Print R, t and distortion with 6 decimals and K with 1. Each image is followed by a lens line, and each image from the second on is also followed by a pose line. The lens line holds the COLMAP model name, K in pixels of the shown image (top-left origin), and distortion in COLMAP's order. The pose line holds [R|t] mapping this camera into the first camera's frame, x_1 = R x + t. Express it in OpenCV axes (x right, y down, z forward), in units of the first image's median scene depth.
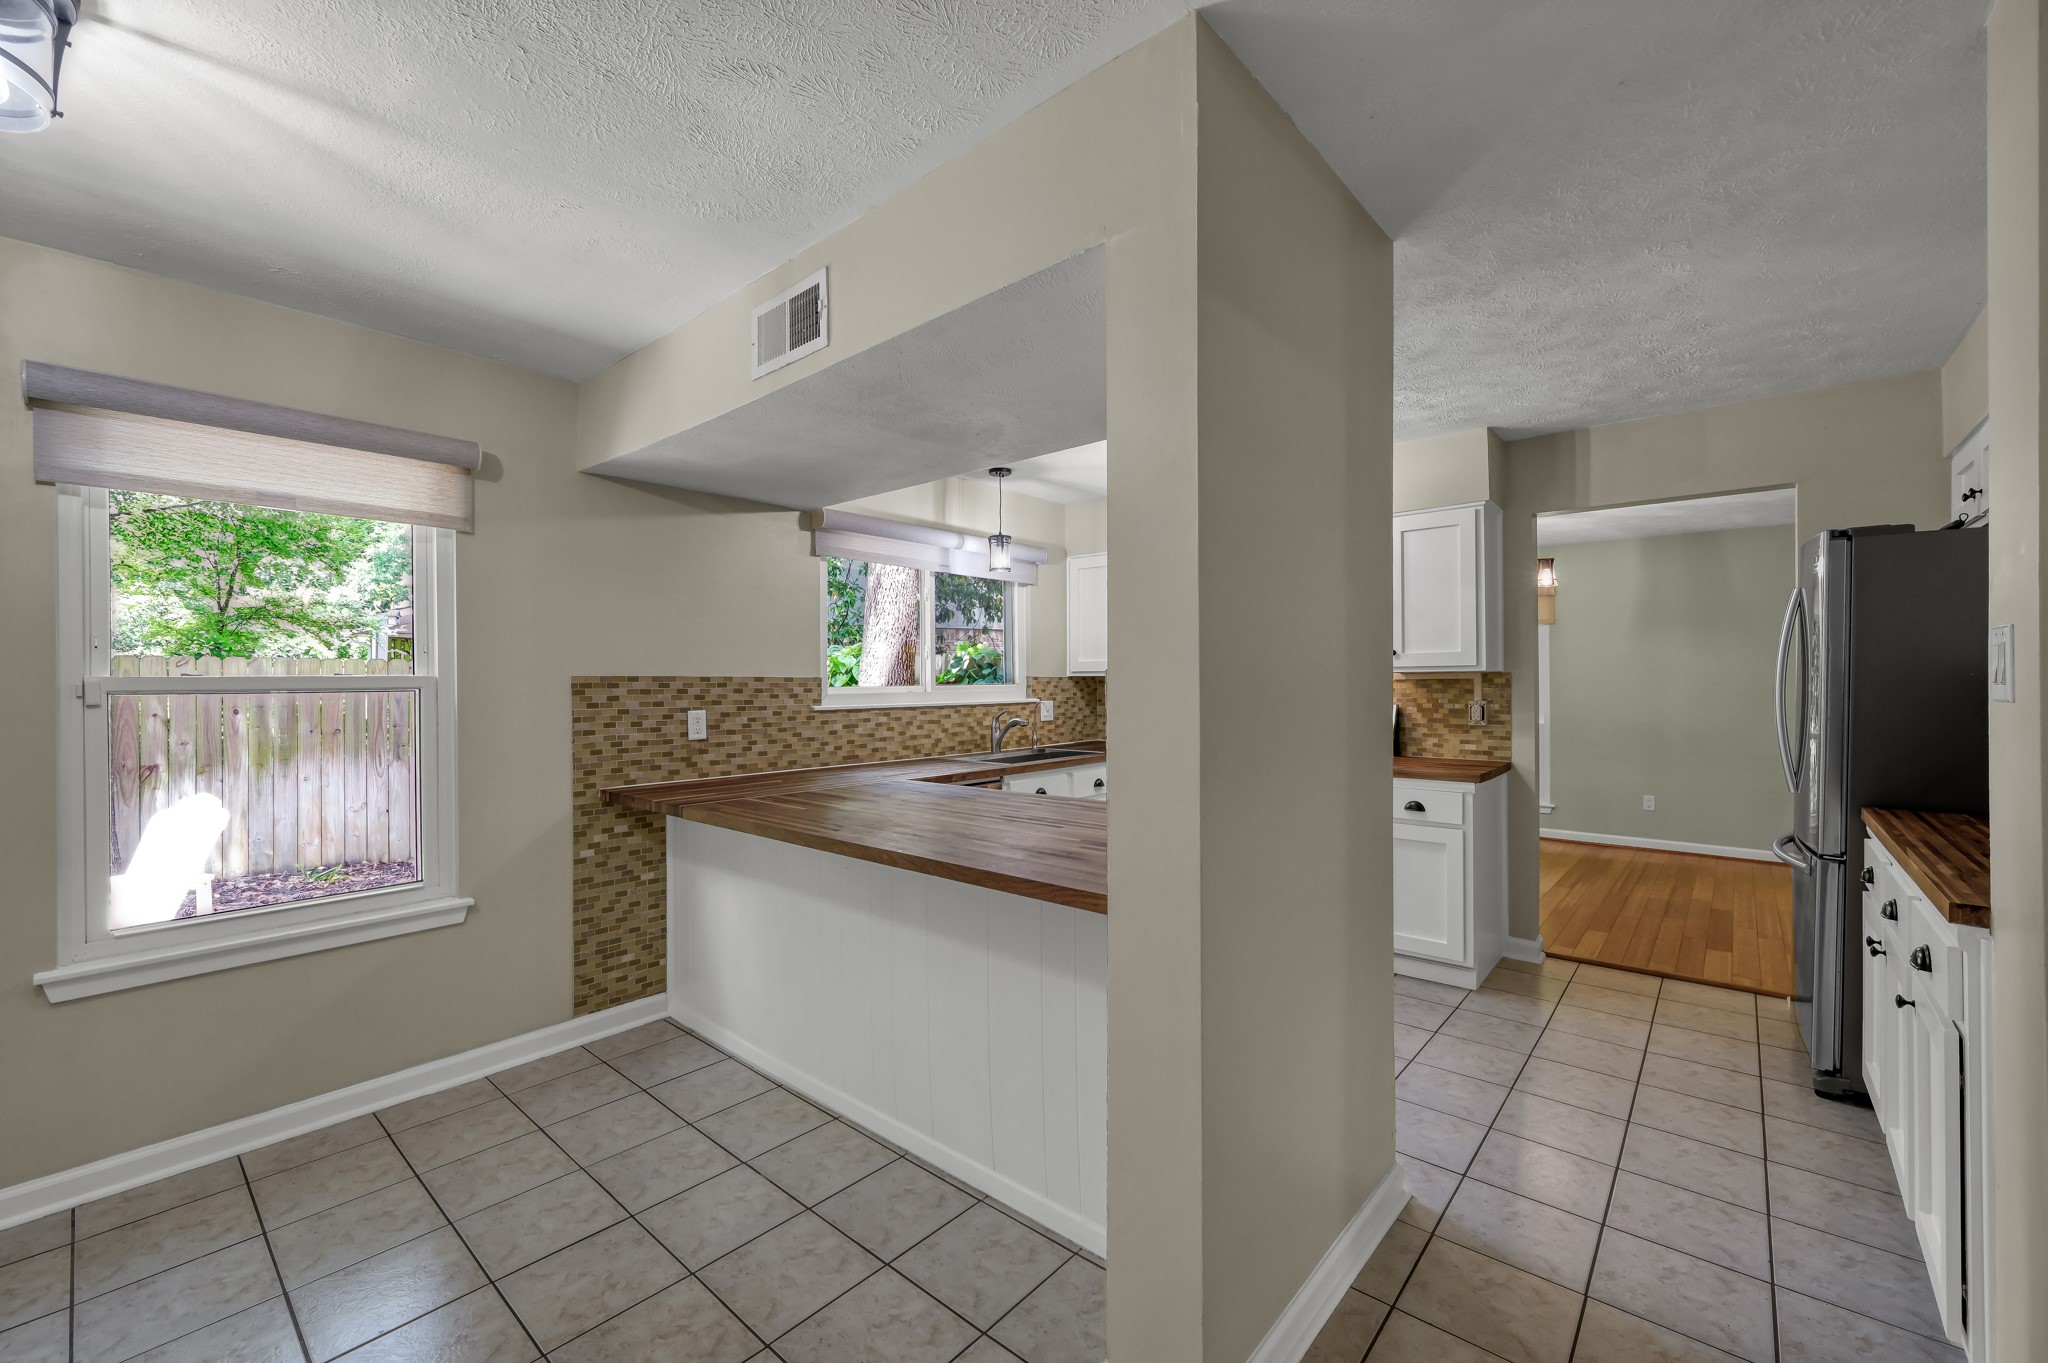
lens RADIAL K [[828.2, 0, 1019.2], [0, 828.2, 679.9], [0, 0, 1]] dist [-0.000542, -0.000047]
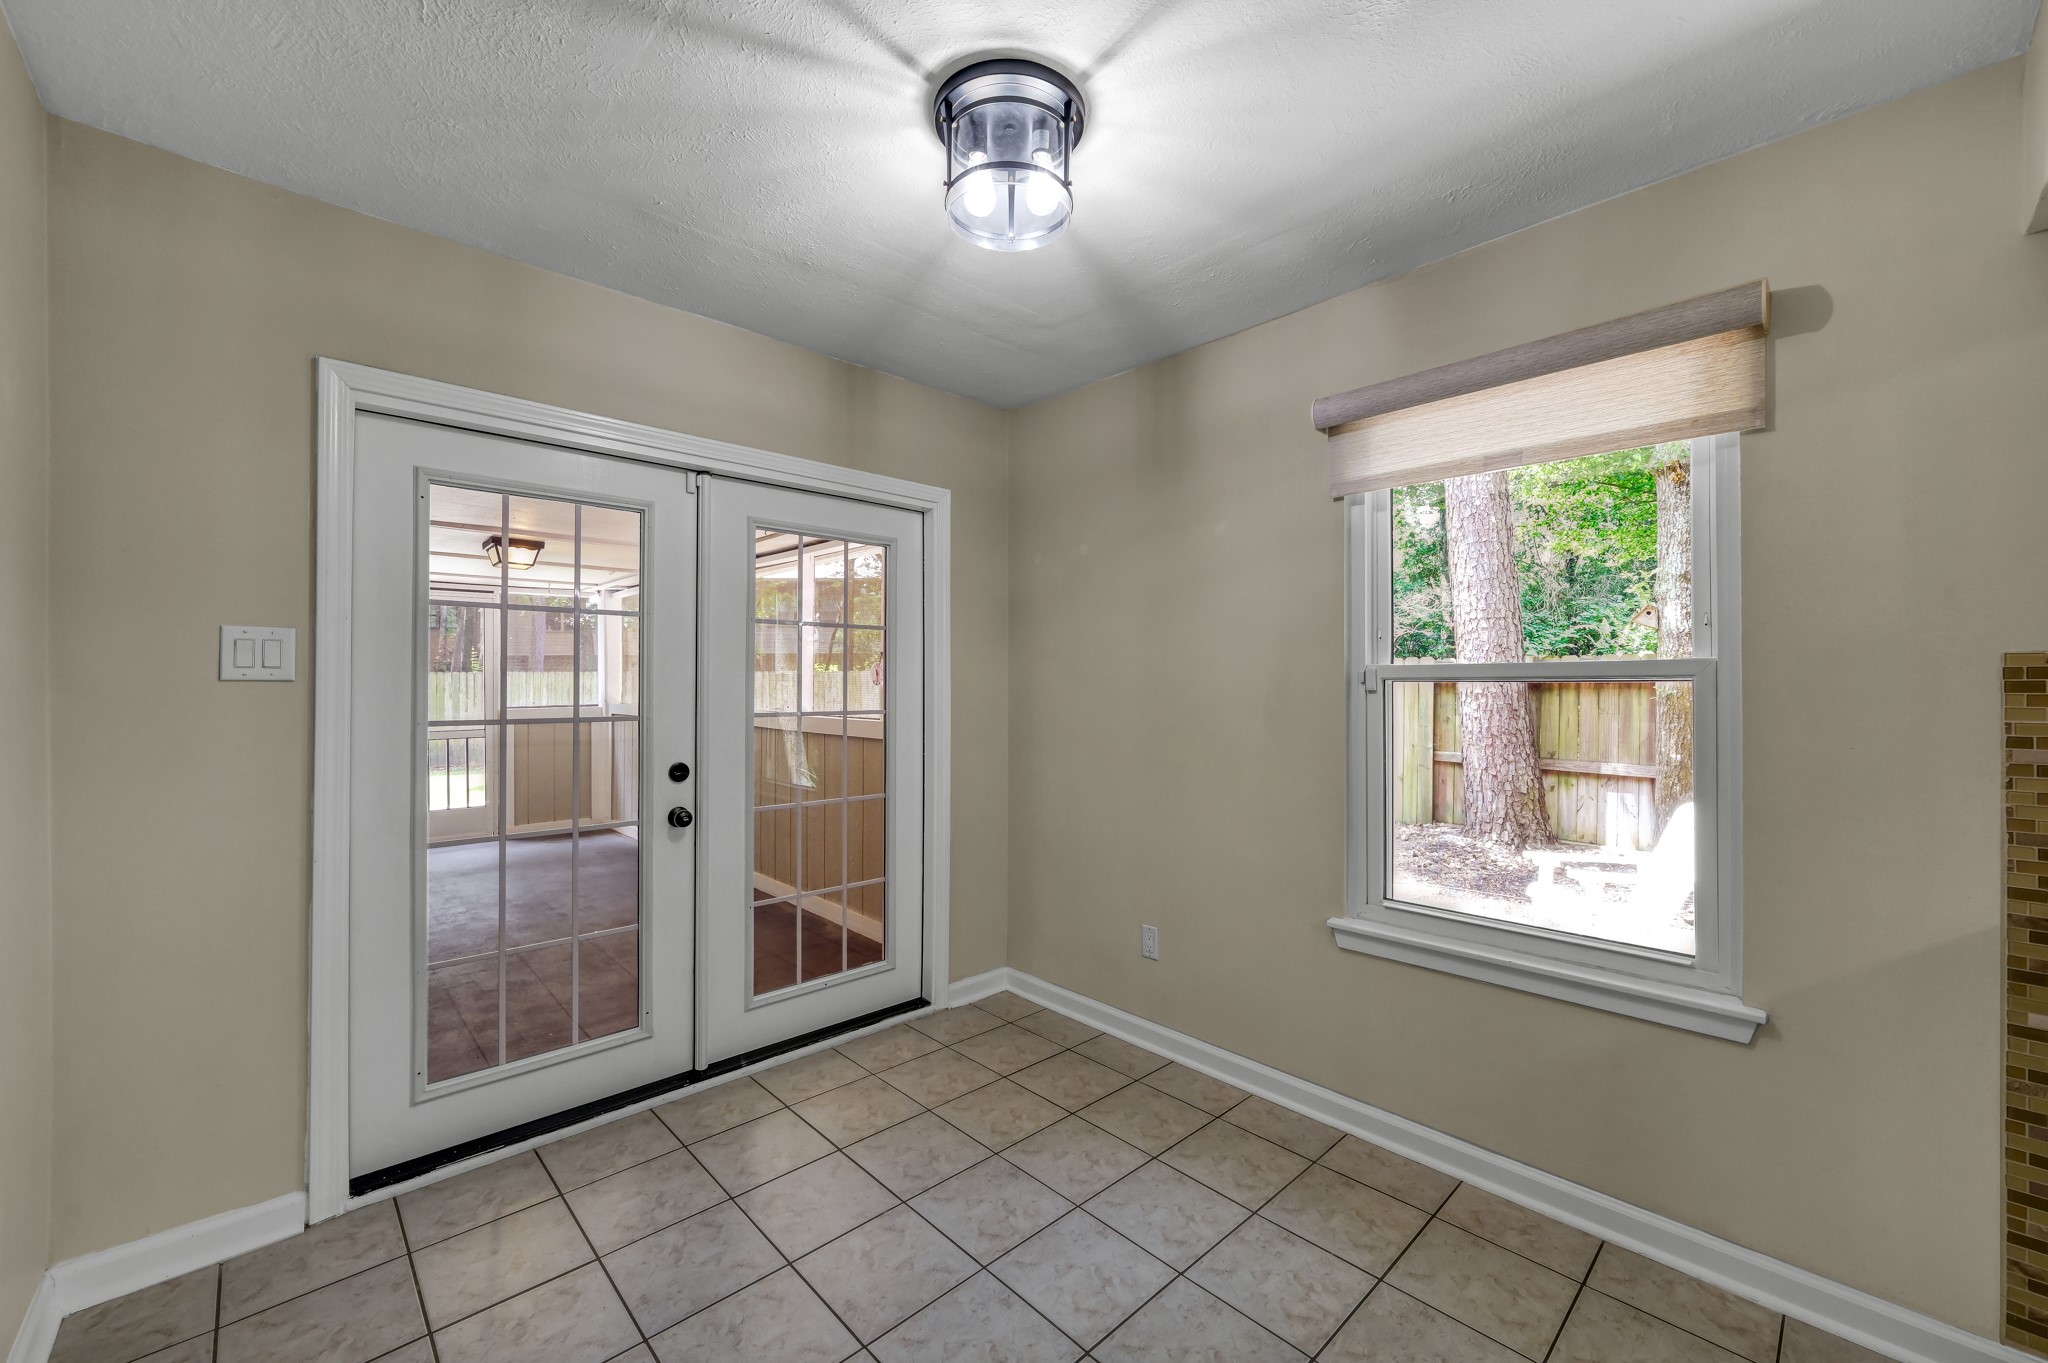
lens RADIAL K [[810.8, 0, 1024.2], [0, 810.8, 677.8], [0, 0, 1]] dist [0.002201, 0.000385]
pose [[-0.094086, 0.004883, -0.995552, 0.002715], [0.006058, 0.999972, 0.004332, 0.005143], [0.995546, -0.005623, -0.094113, 0.565493]]
